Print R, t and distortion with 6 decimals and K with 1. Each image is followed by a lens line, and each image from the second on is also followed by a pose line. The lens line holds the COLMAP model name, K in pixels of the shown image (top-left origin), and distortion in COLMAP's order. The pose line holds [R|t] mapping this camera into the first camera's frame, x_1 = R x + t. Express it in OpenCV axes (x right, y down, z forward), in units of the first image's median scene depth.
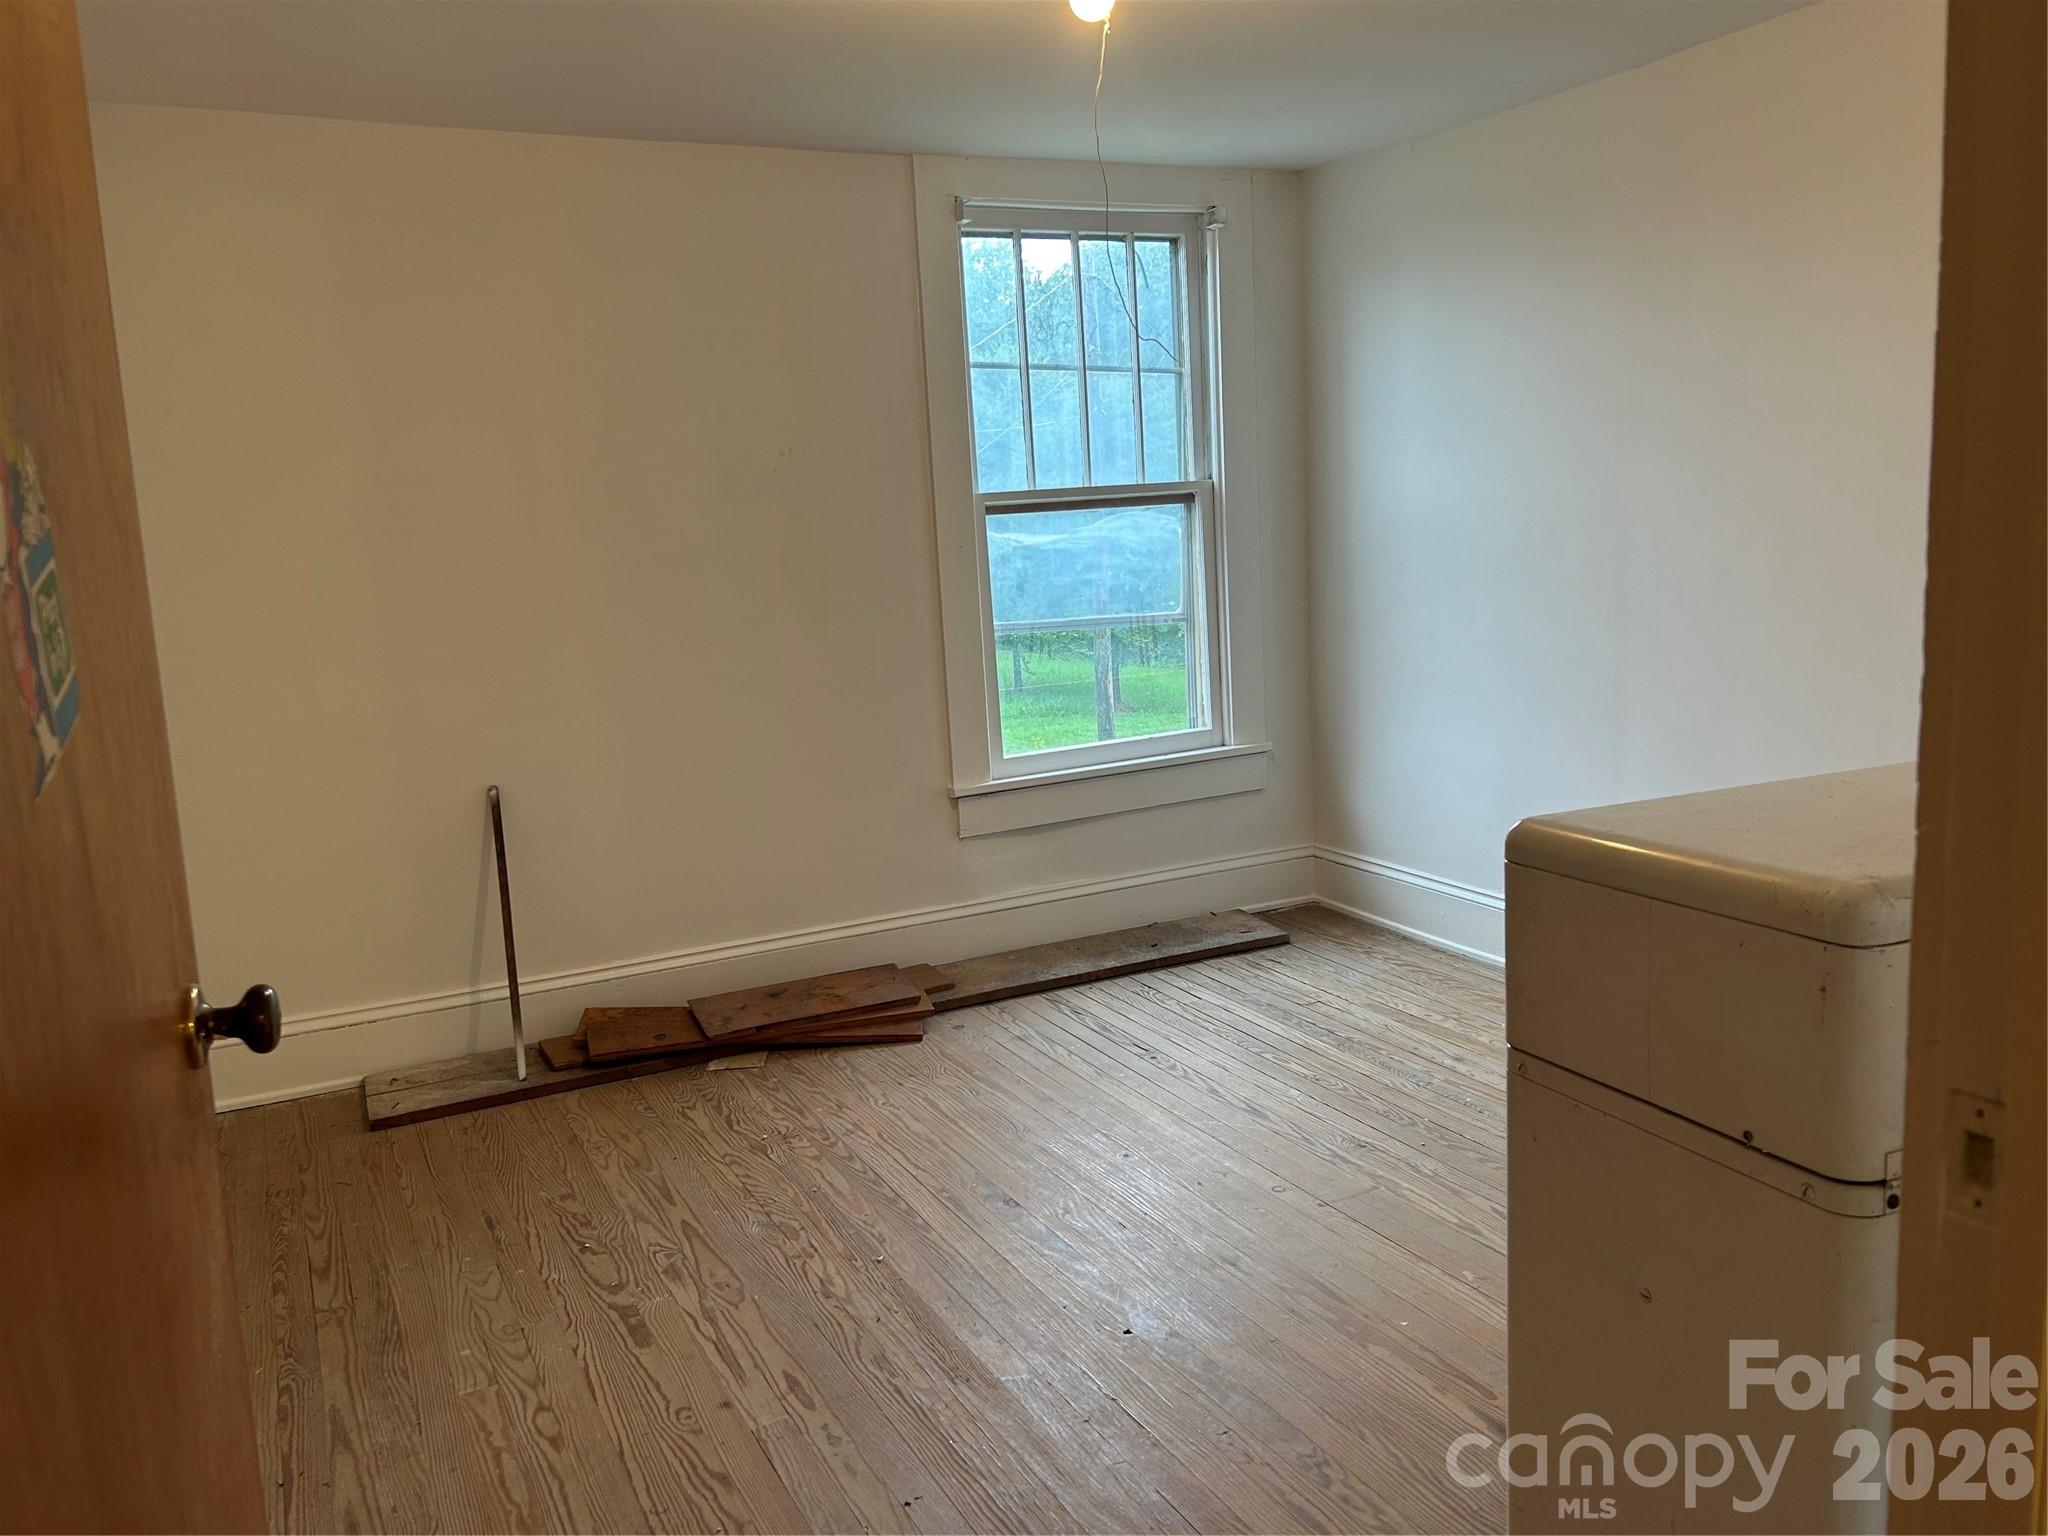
lens RADIAL K [[1552.2, 0, 1024.0], [0, 1552.2, 768.0], [0, 0, 1]] dist [0.007765, -0.005715]
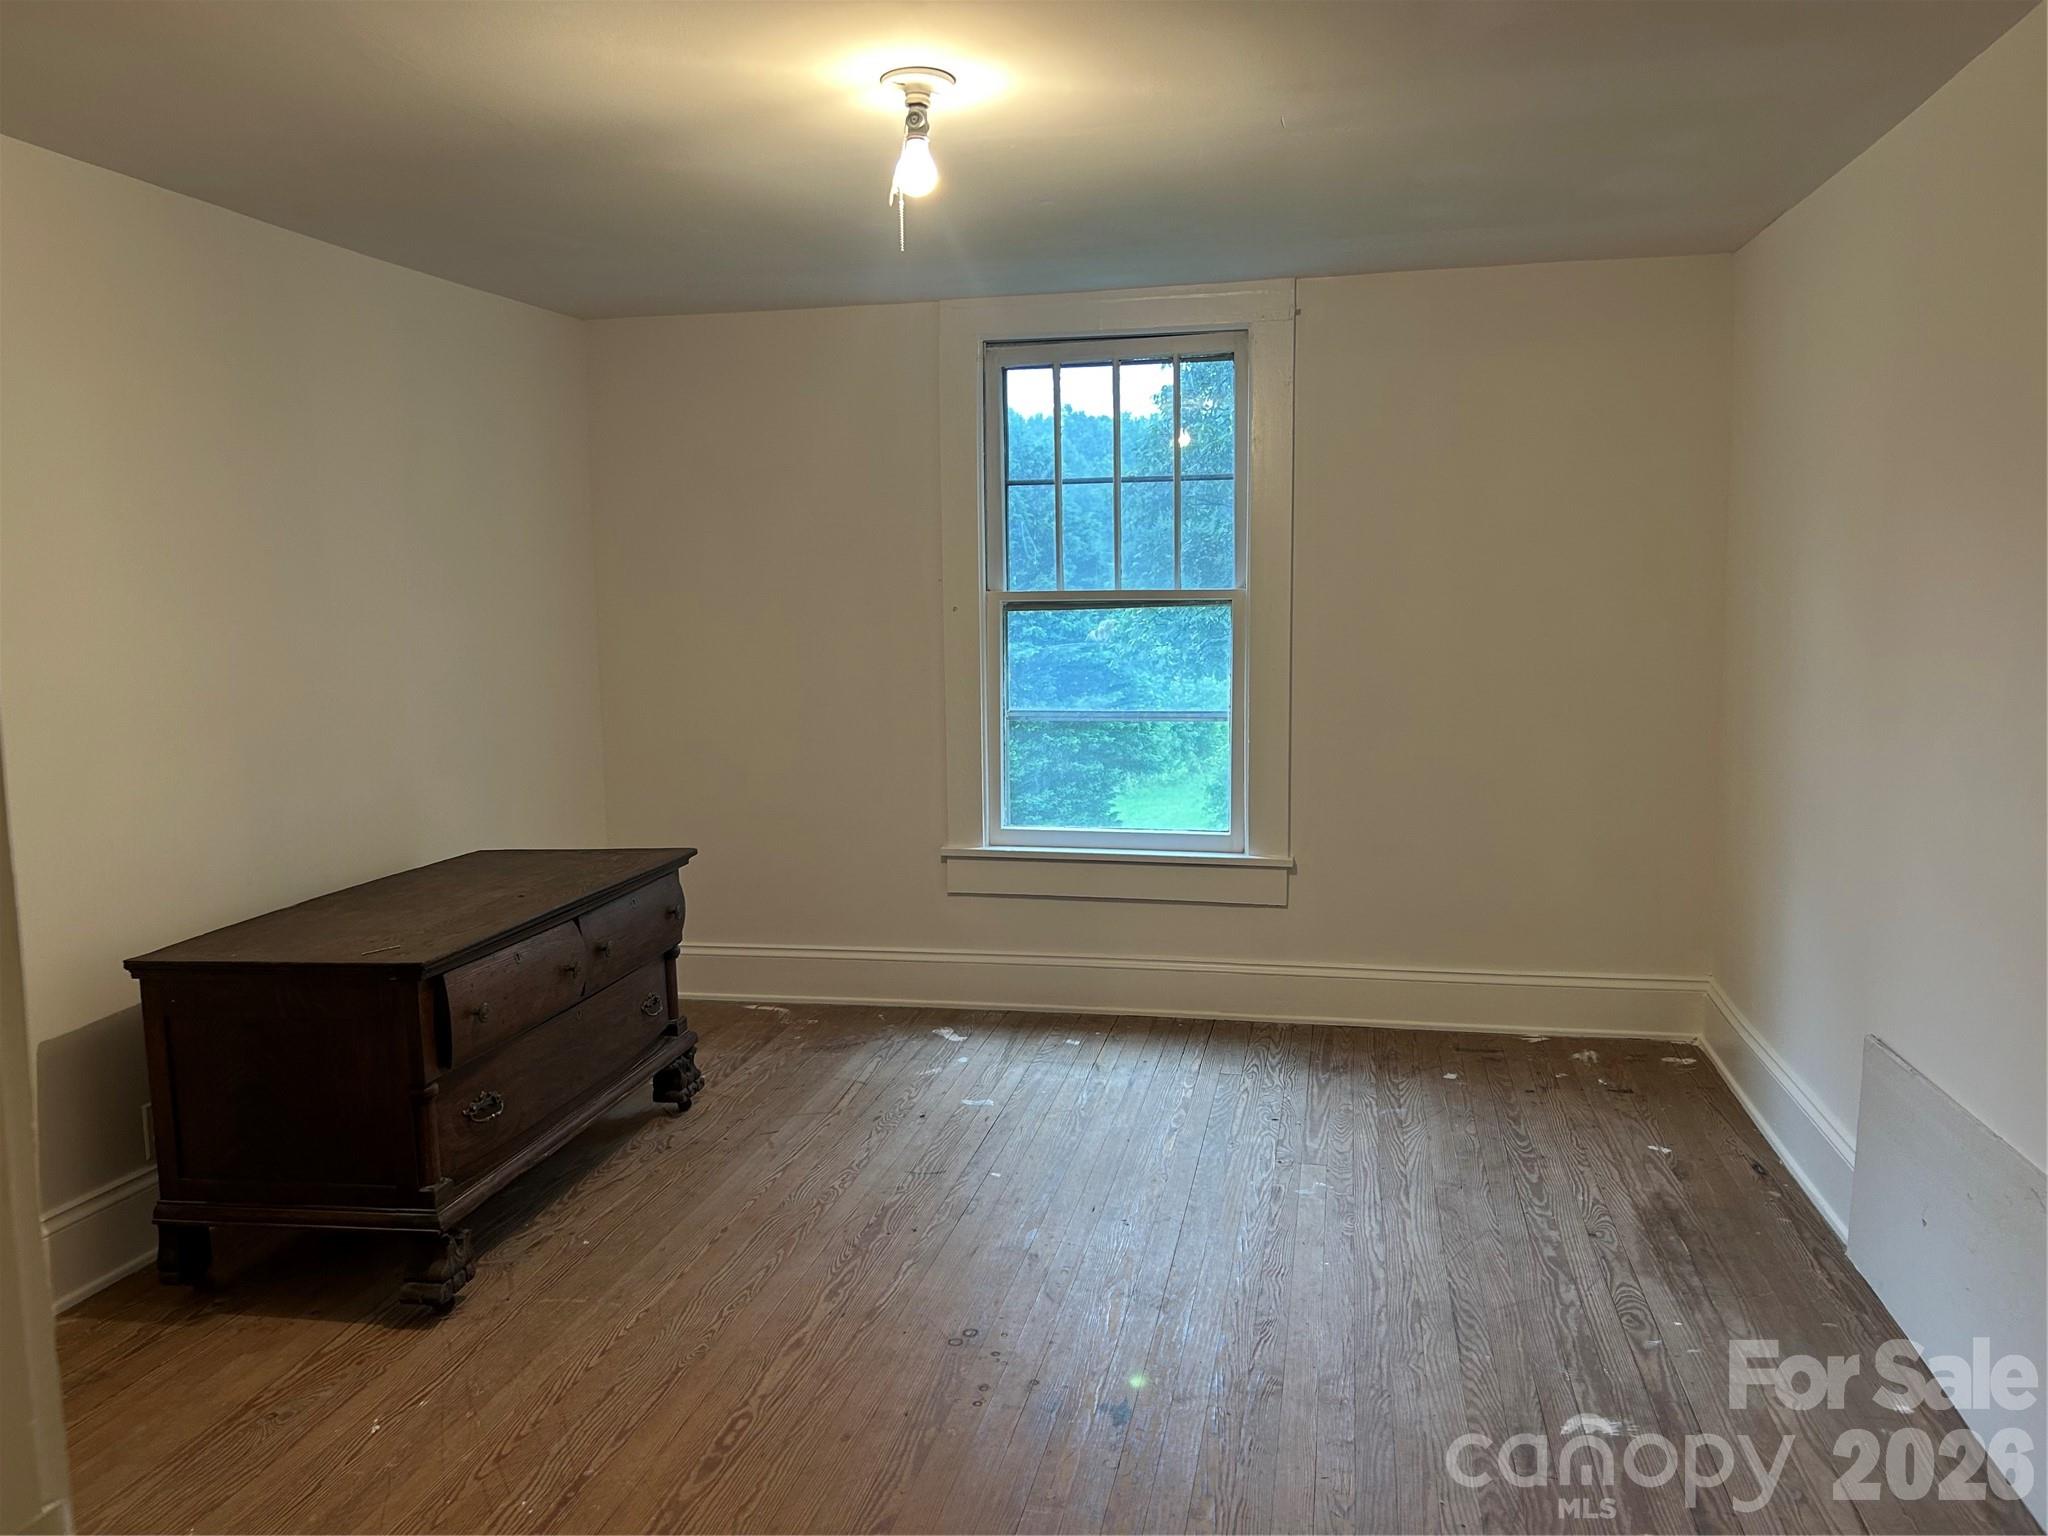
lens RADIAL K [[1552.2, 0, 1024.0], [0, 1552.2, 768.0], [0, 0, 1]] dist [0.007765, -0.005715]
pose [[0.770193, 0.119949, -0.626430, 0.662252], [-0.142194, 0.989730, 0.014686, -0.065614], [0.621758, 0.077764, 0.779339, 0.130854]]
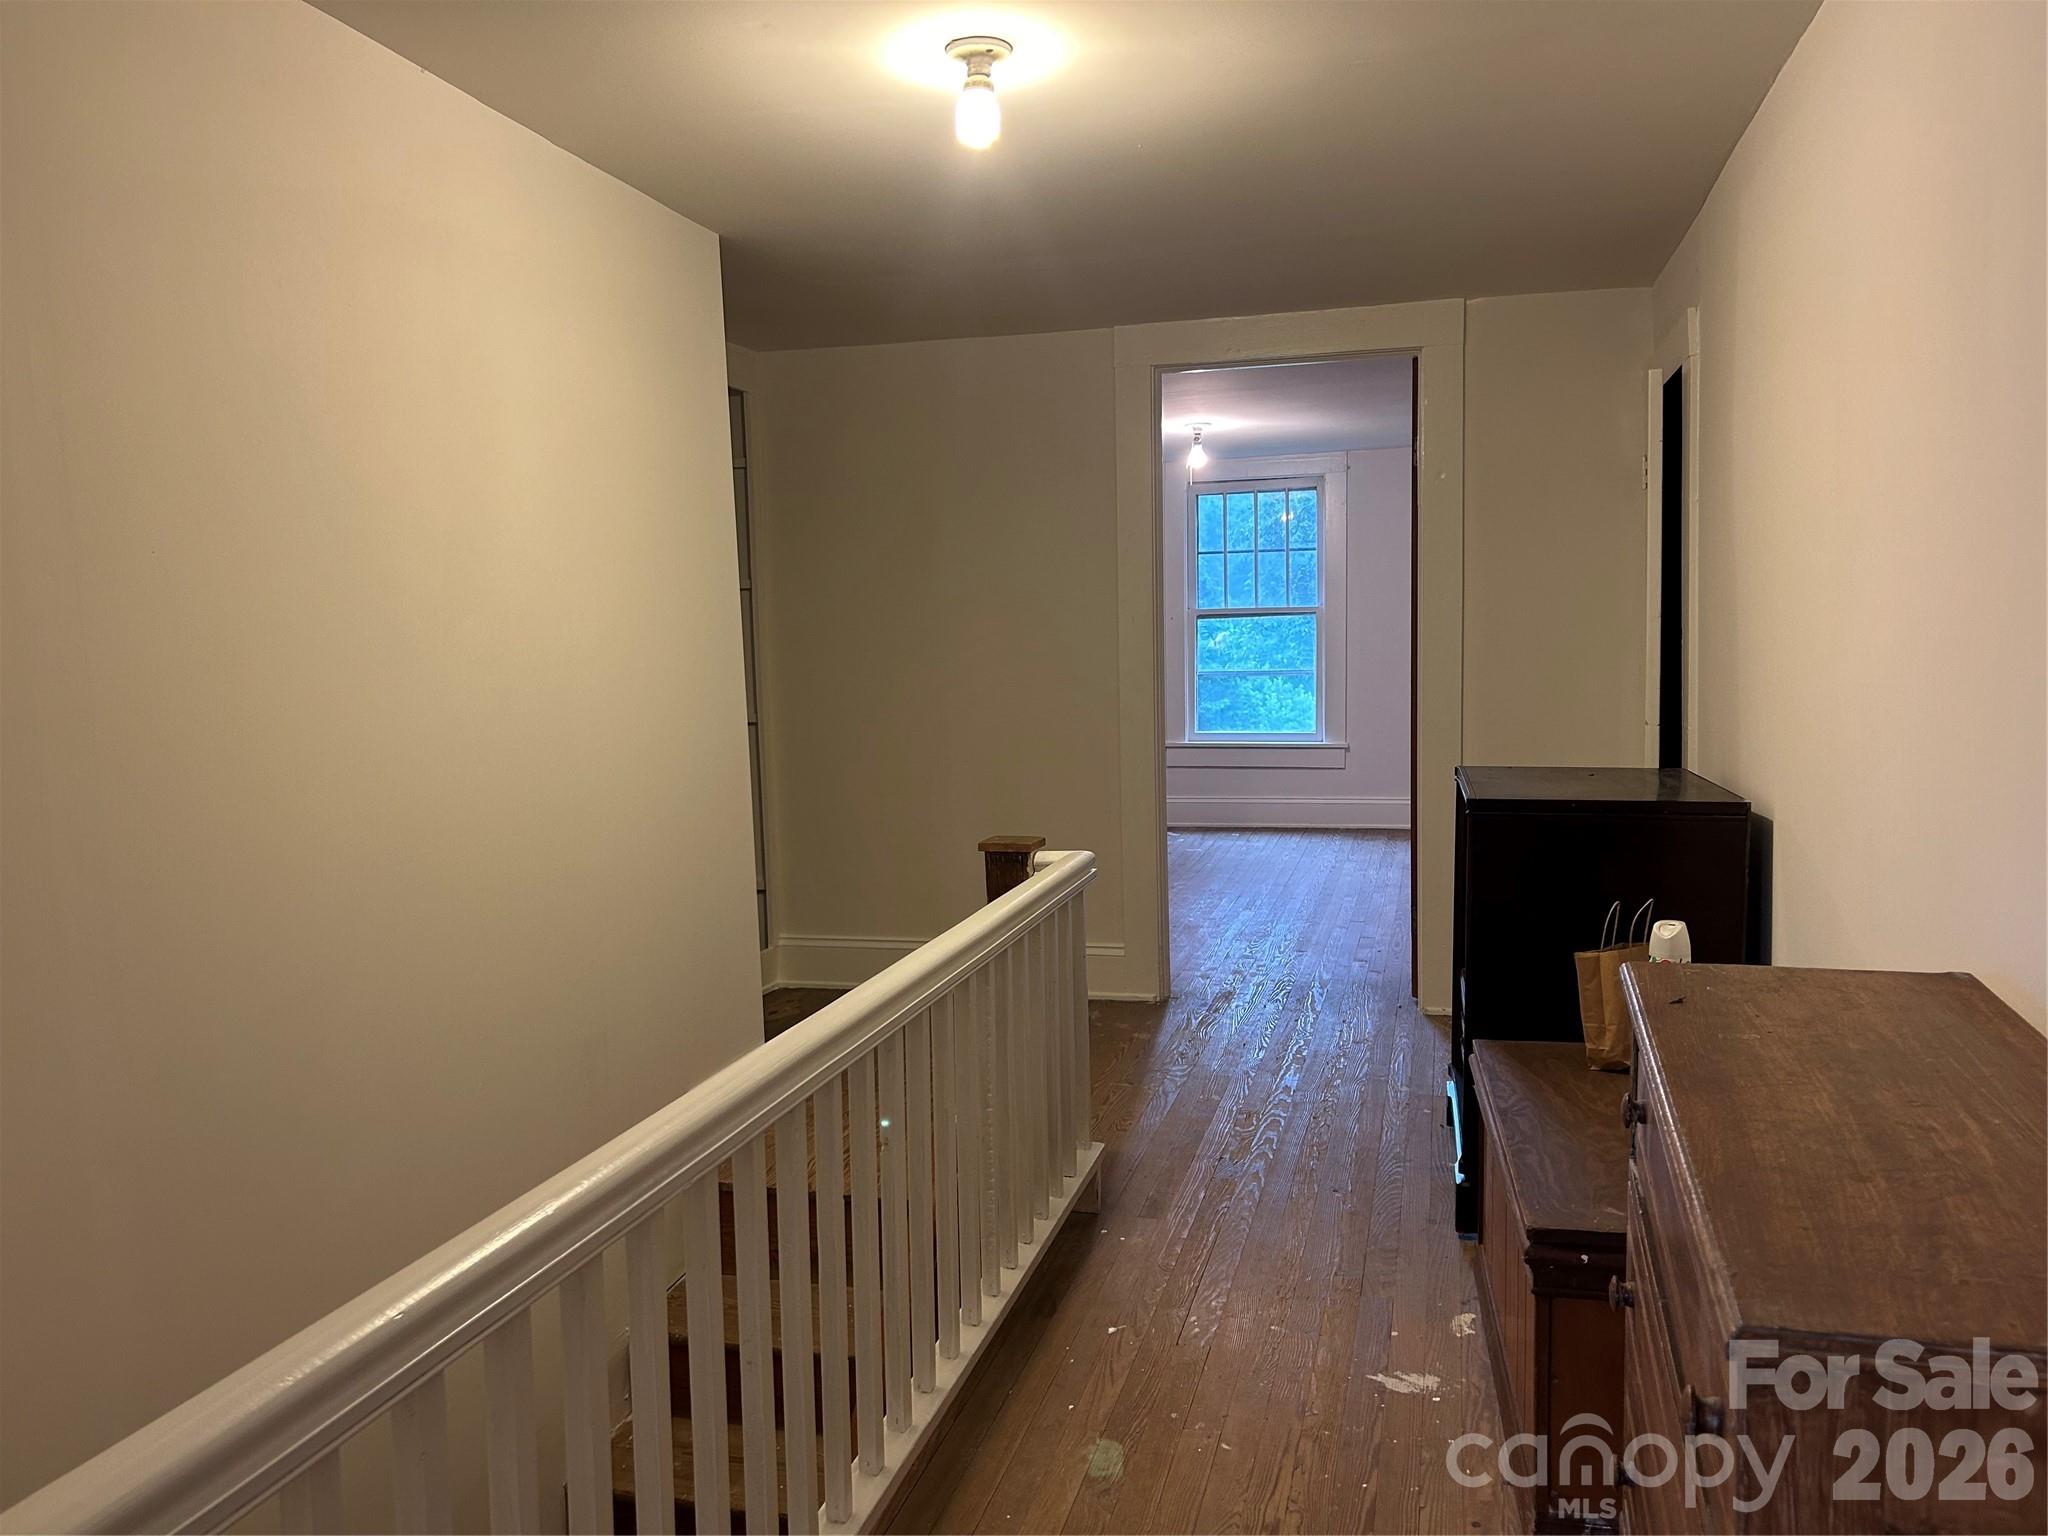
lens RADIAL K [[1552.2, 0, 1024.0], [0, 1552.2, 768.0], [0, 0, 1]] dist [0.007765, -0.005715]
pose [[0.730621, 0.111067, -0.673689, 1.209036], [-0.141286, 0.989919, 0.009976, 0.052388], [0.668005, 0.087894, 0.738948, -0.707740]]
